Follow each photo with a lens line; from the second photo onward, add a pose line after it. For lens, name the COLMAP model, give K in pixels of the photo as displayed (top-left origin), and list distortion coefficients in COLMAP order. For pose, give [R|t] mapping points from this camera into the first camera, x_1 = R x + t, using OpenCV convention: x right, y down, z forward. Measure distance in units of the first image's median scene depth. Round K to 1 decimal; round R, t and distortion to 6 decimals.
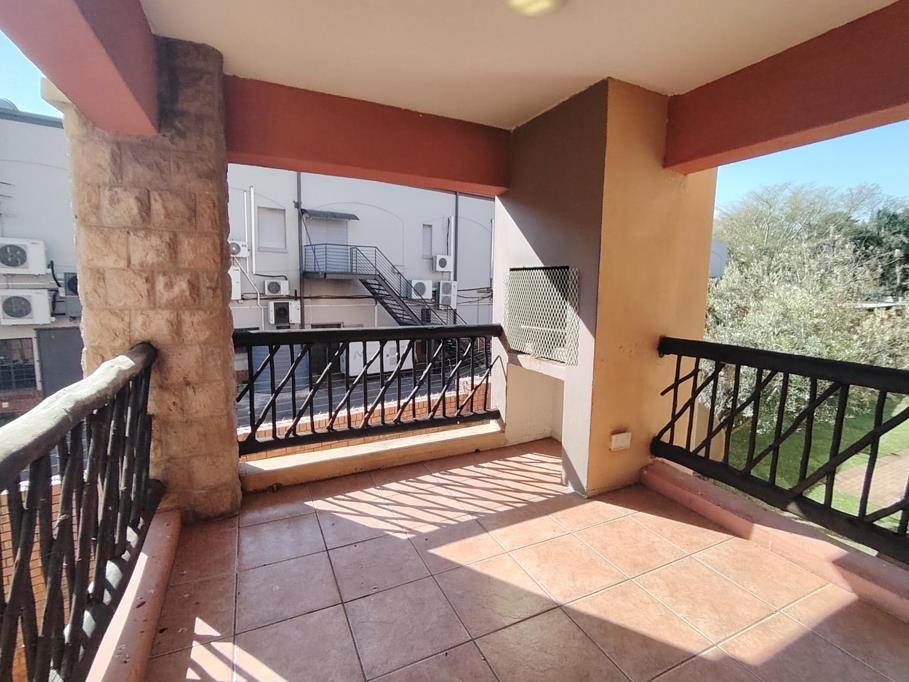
lens RADIAL K [[433.2, 0, 454.0], [0, 433.2, 339.9], [0, 0, 1]] dist [-0.020269, 0.000161]
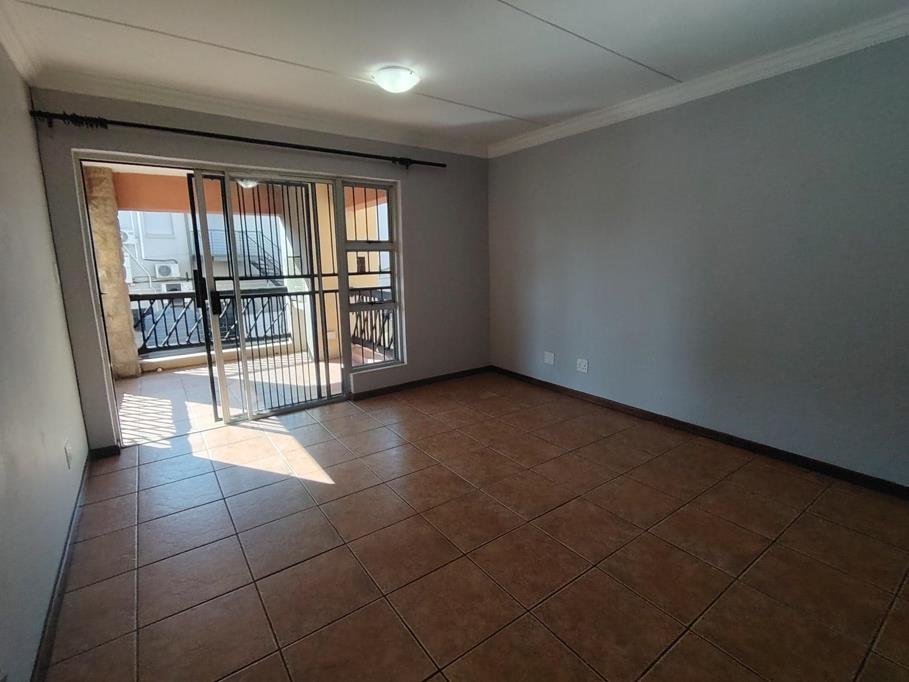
lens RADIAL K [[433.2, 0, 457.0], [0, 433.2, 335.8], [0, 0, 1]] dist [-0.020269, 0.000161]
pose [[0.981676, -0.067814, 0.178085, 0.727598], [0.058676, 0.996700, 0.056098, 0.177314], [-0.181302, -0.044621, 0.982415, -1.464095]]
